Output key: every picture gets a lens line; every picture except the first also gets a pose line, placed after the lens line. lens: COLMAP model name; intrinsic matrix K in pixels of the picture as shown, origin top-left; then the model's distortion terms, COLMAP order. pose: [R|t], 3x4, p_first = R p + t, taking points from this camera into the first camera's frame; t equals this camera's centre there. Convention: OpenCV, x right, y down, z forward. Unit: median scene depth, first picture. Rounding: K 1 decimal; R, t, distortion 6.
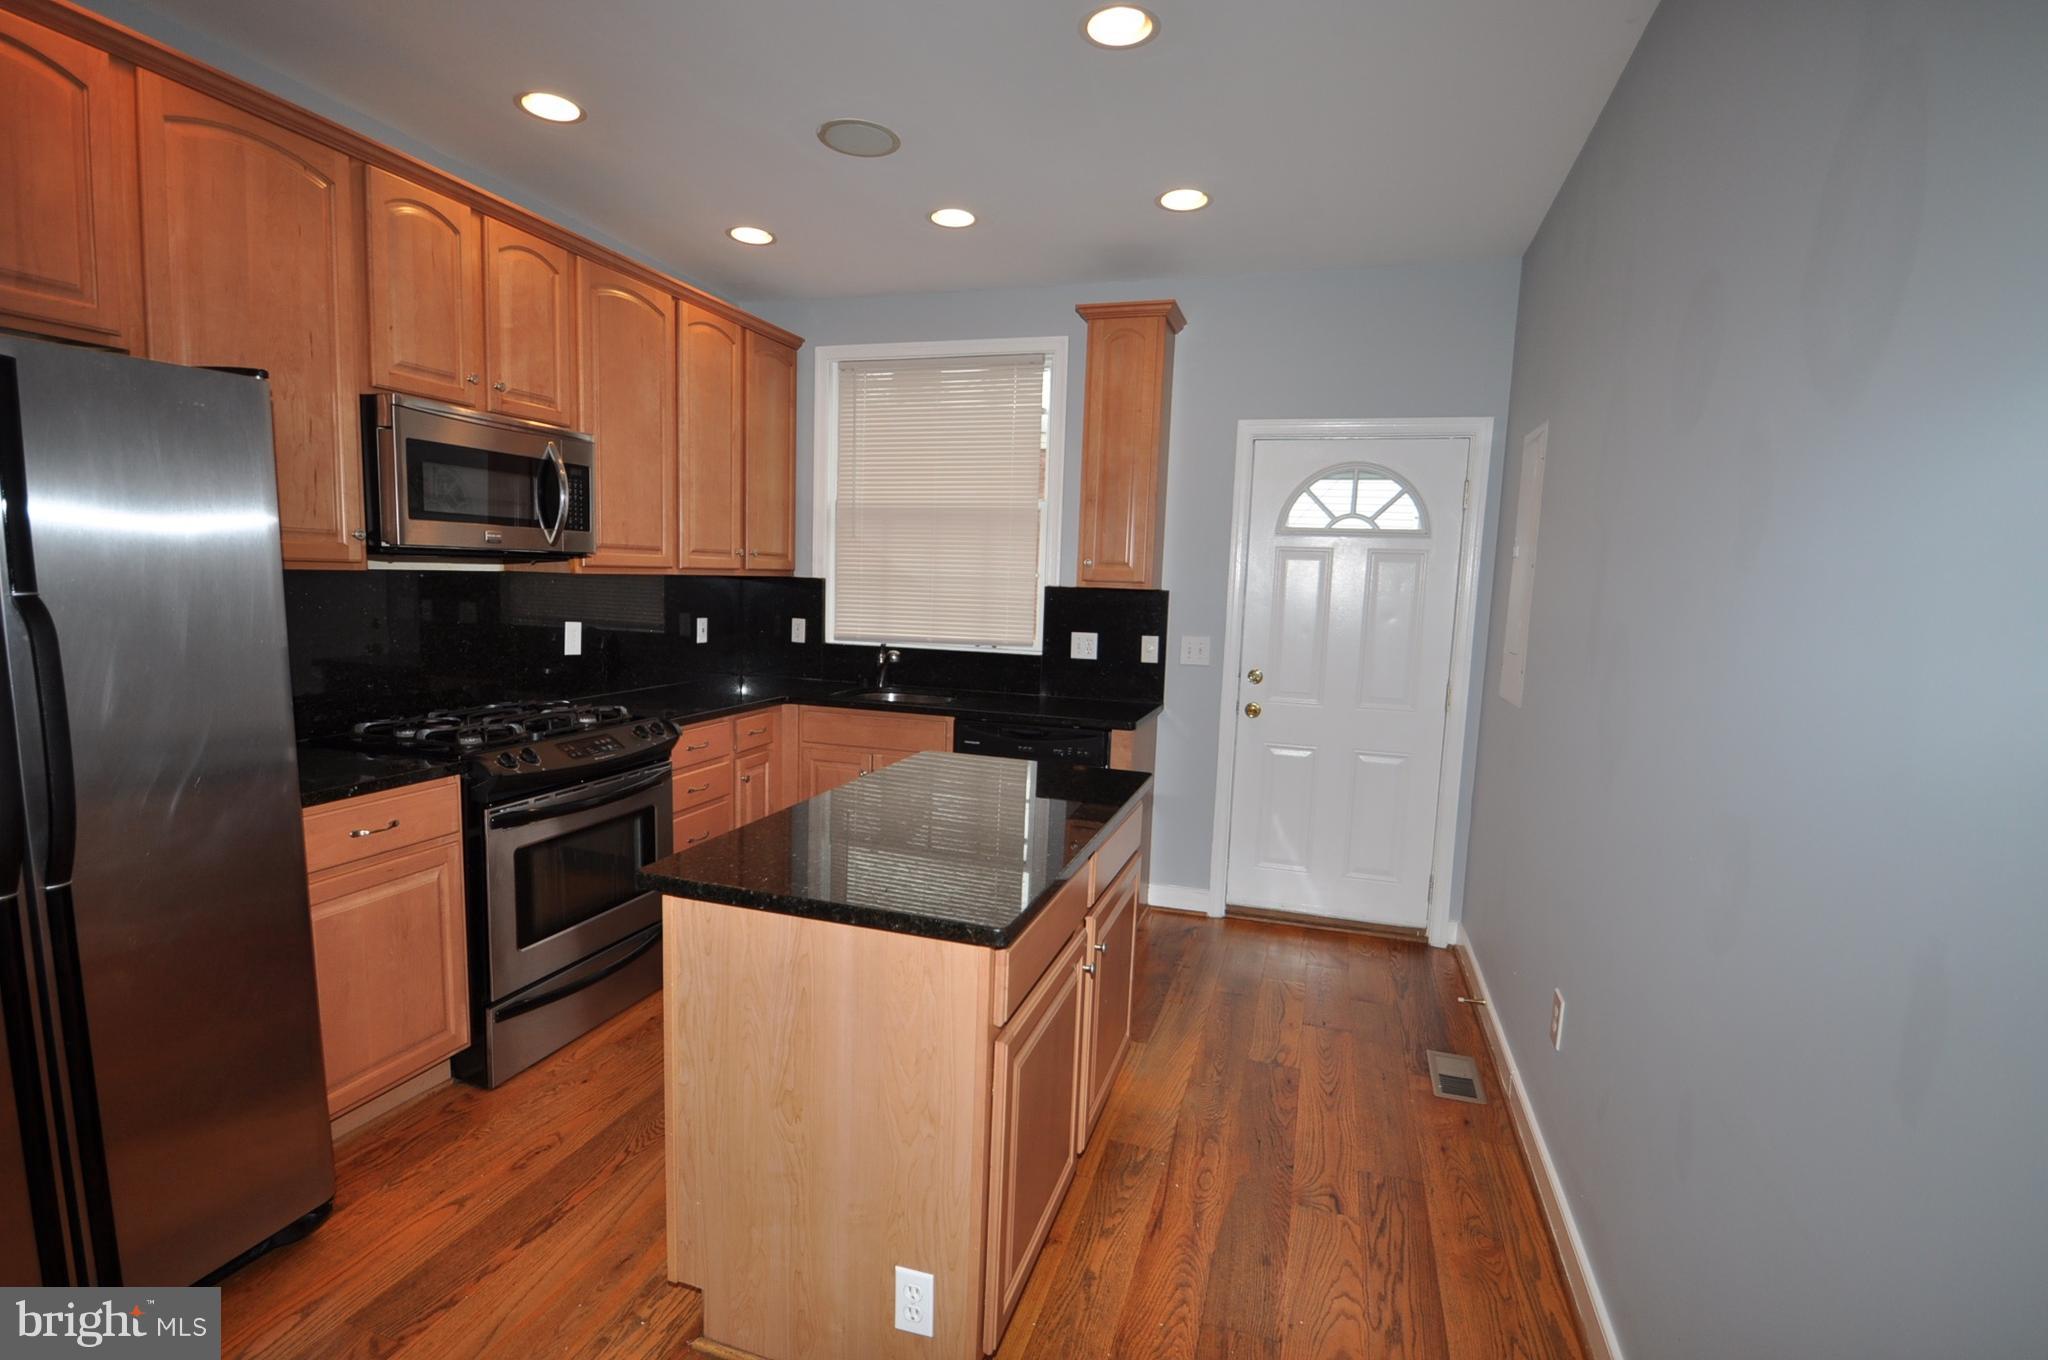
lens RADIAL K [[977.0, 0, 1022.7], [0, 977.0, 696.4], [0, 0, 1]] dist [-0.003014, -0.011980]
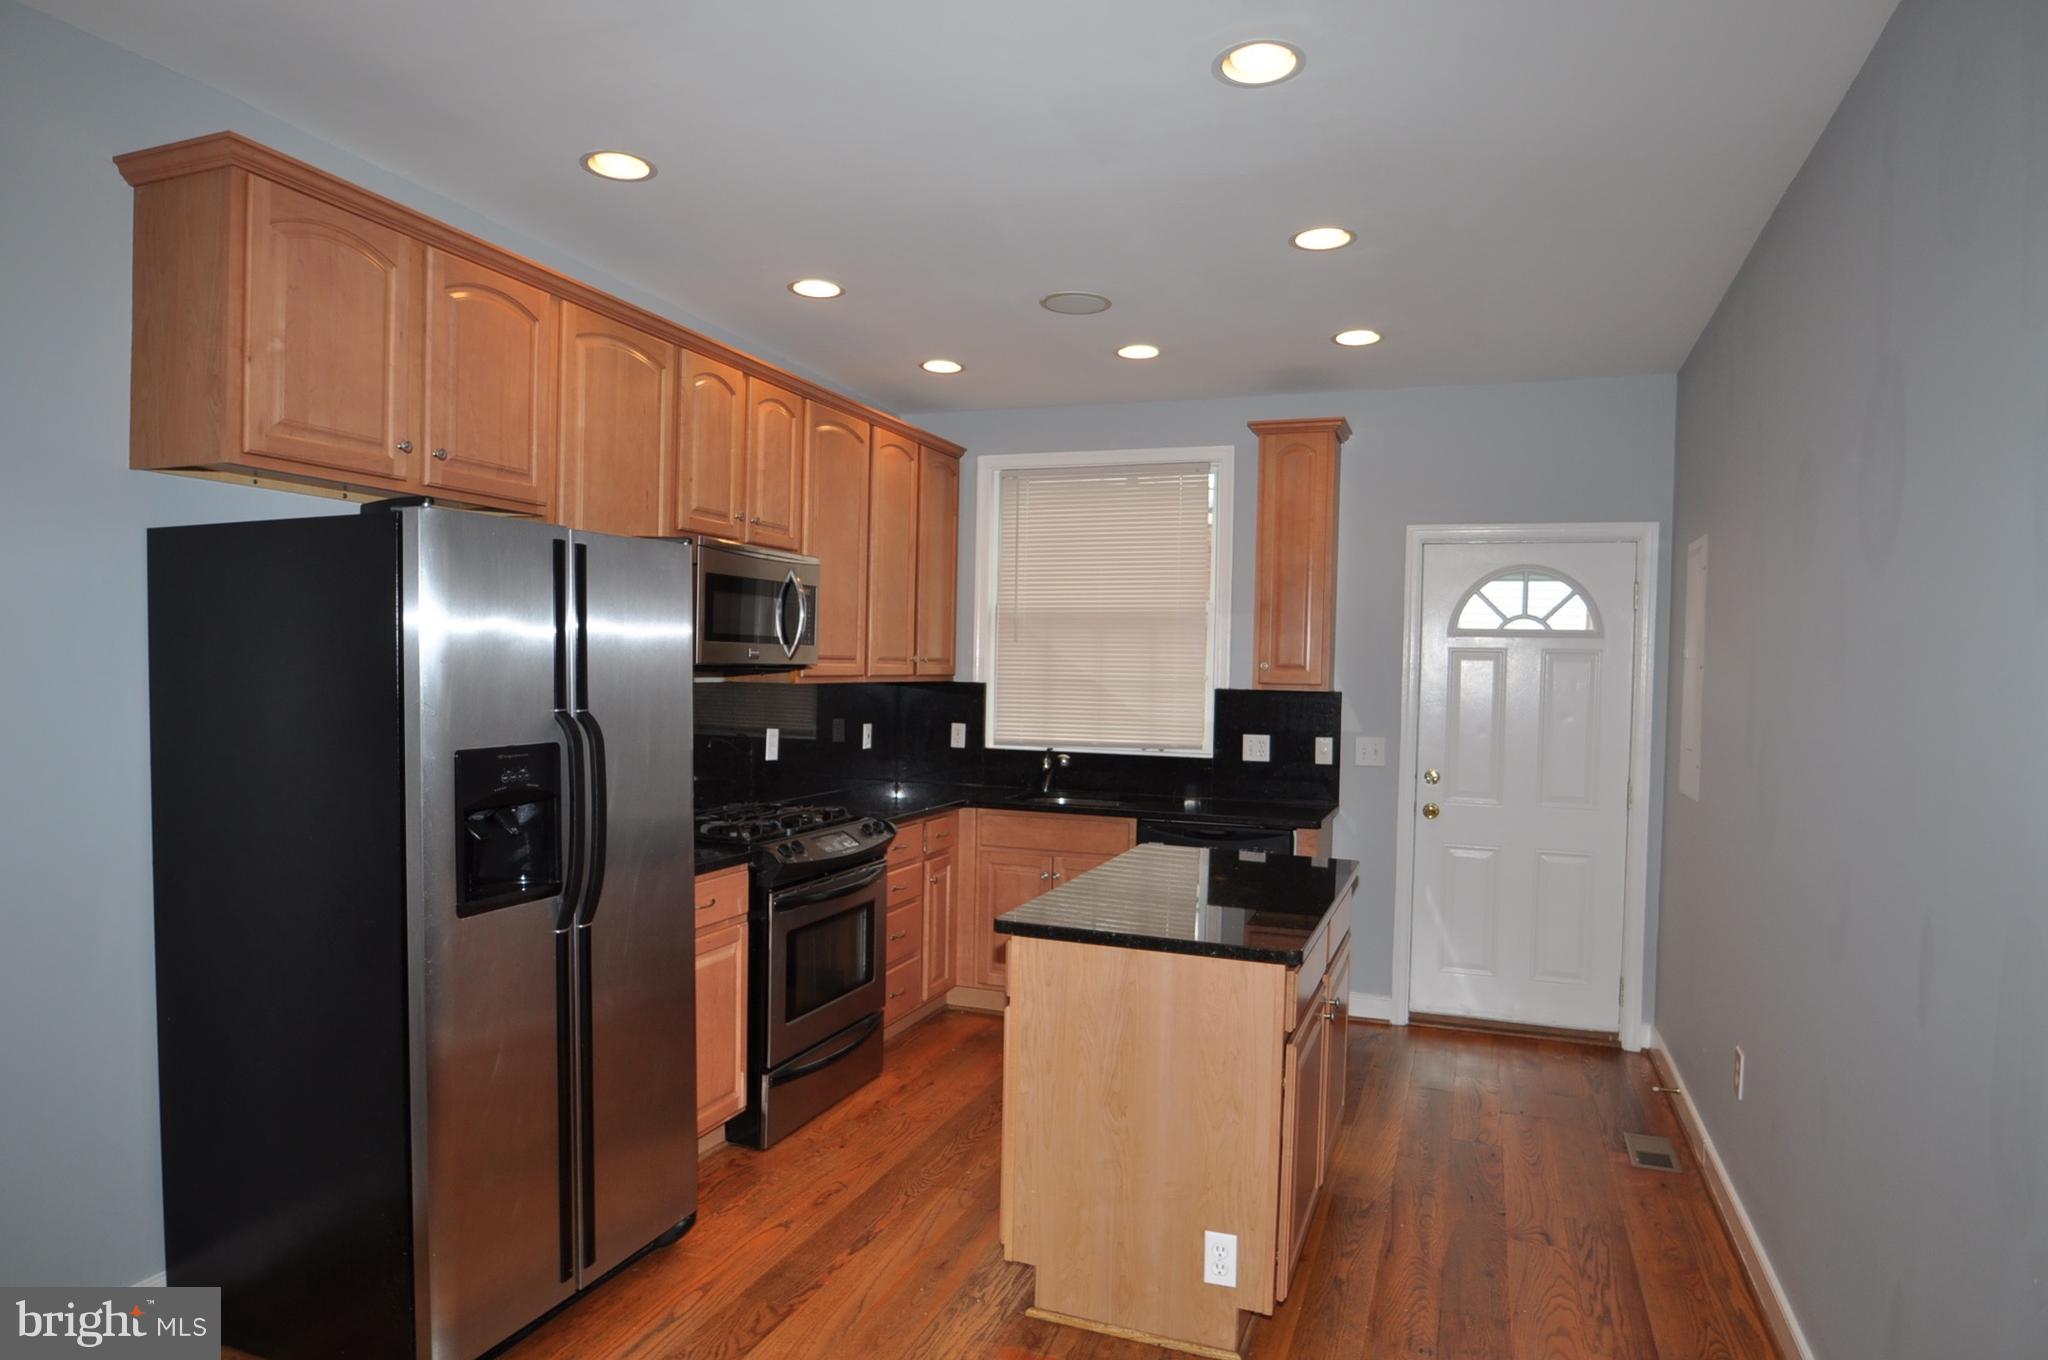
lens RADIAL K [[1233.9, 0, 1021.3], [0, 1233.9, 695.0], [0, 0, 1]] dist [-0.034094, 0.001593]
pose [[0.998567, -0.010614, -0.052454, -0.134871], [0.005341, 0.995007, -0.099664, 0.022509], [0.053249, 0.099241, 0.993638, -0.325339]]
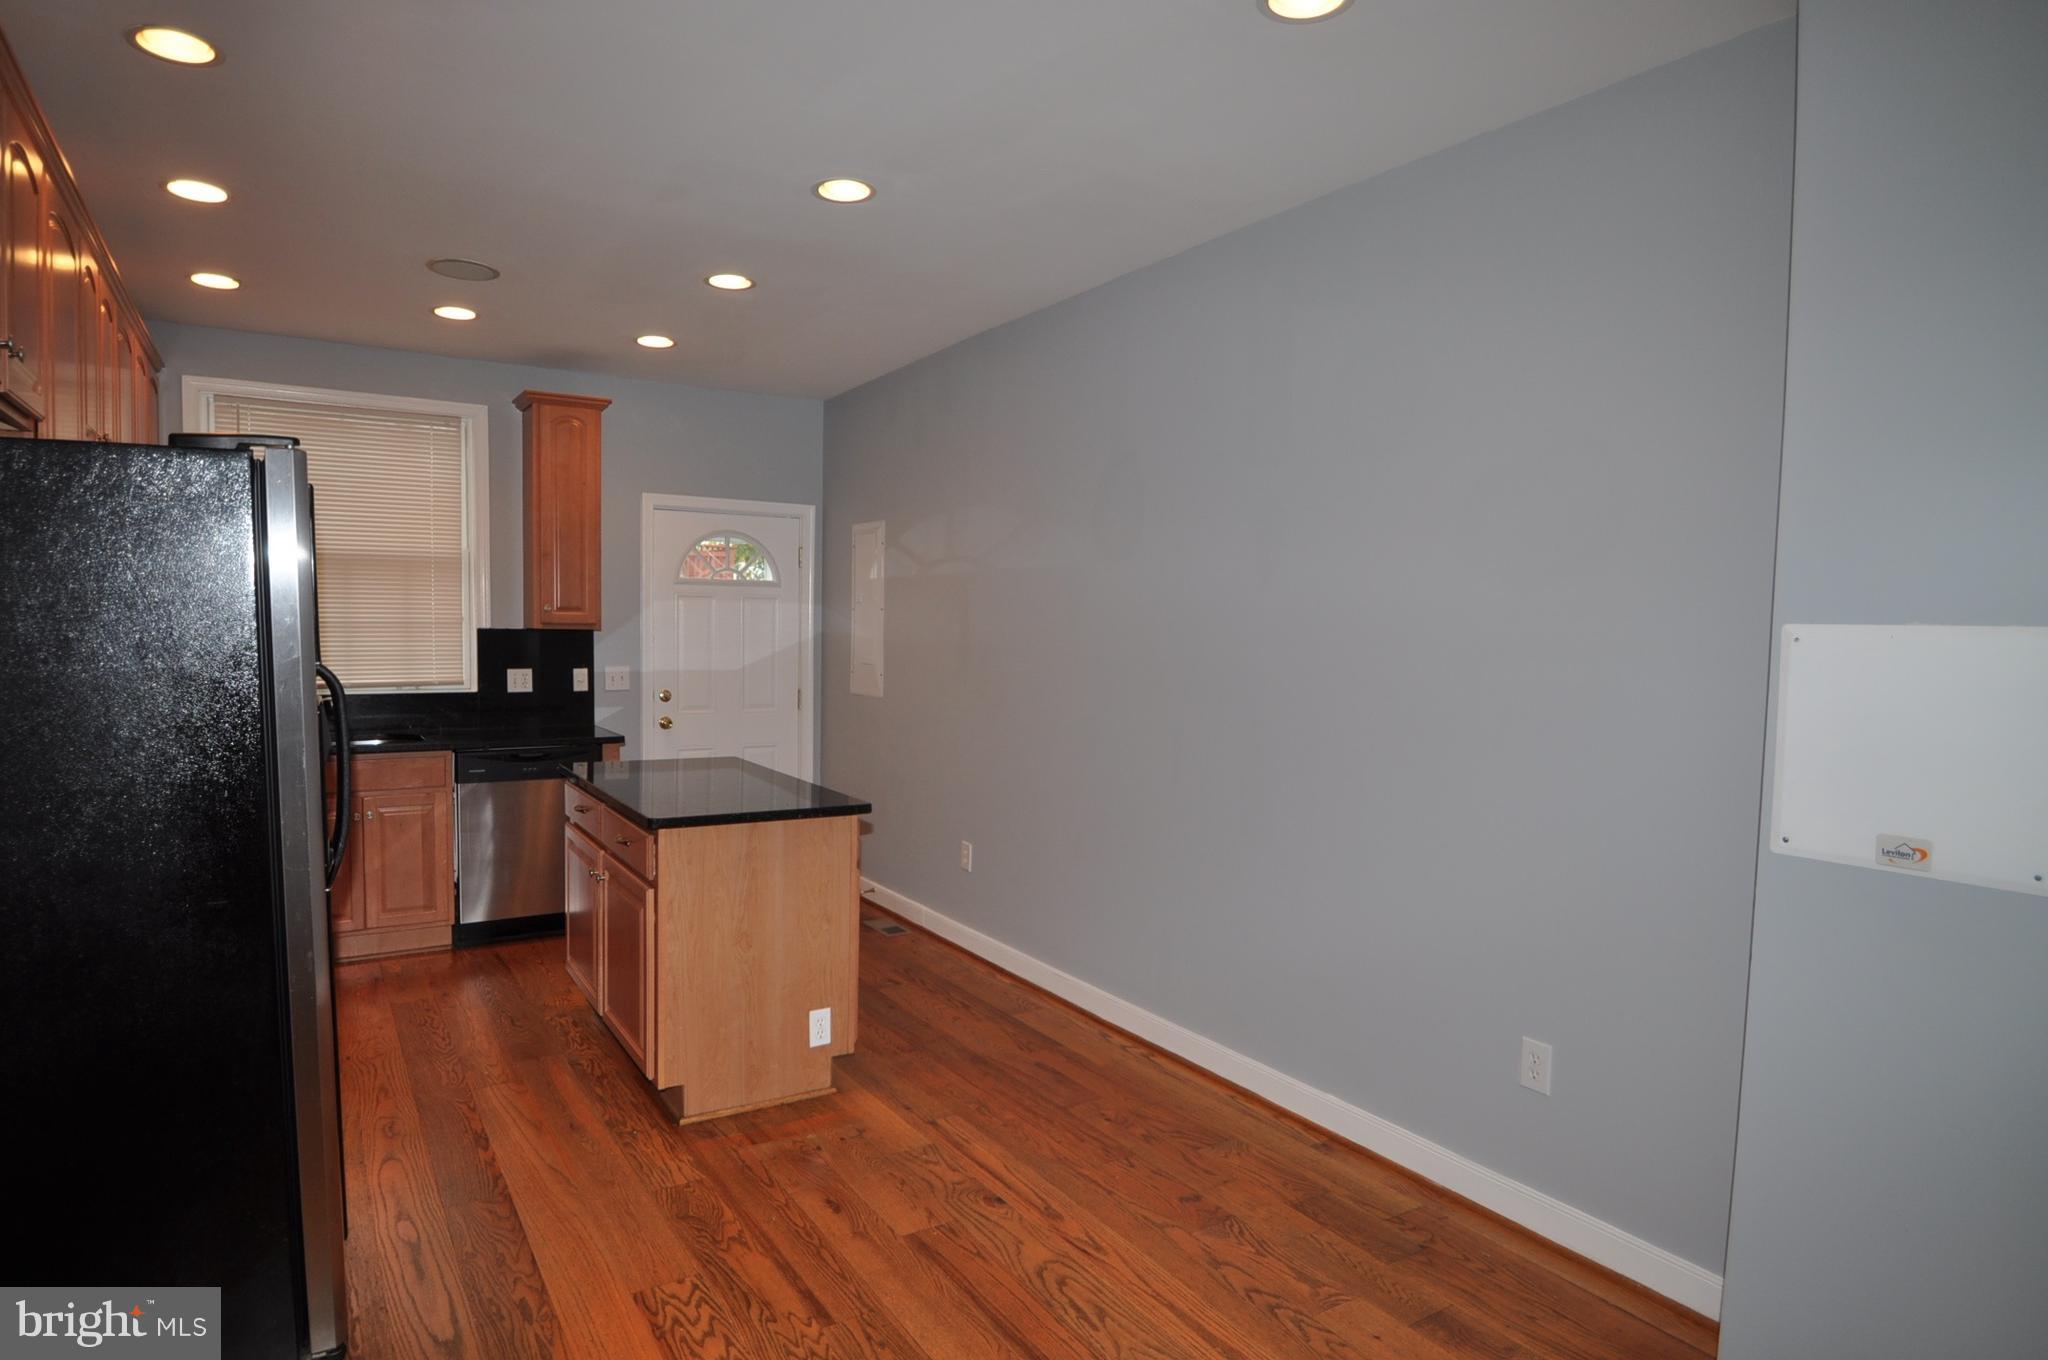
lens RADIAL K [[1159.7, 0, 1022.8], [0, 1159.7, 672.7], [0, 0, 1]] dist [-0.028545, -0.001054]
pose [[0.633876, -0.056239, 0.771387, -0.727205], [0.096639, 0.995296, -0.006849, 0.005207], [-0.767374, 0.078887, 0.636329, -0.349647]]
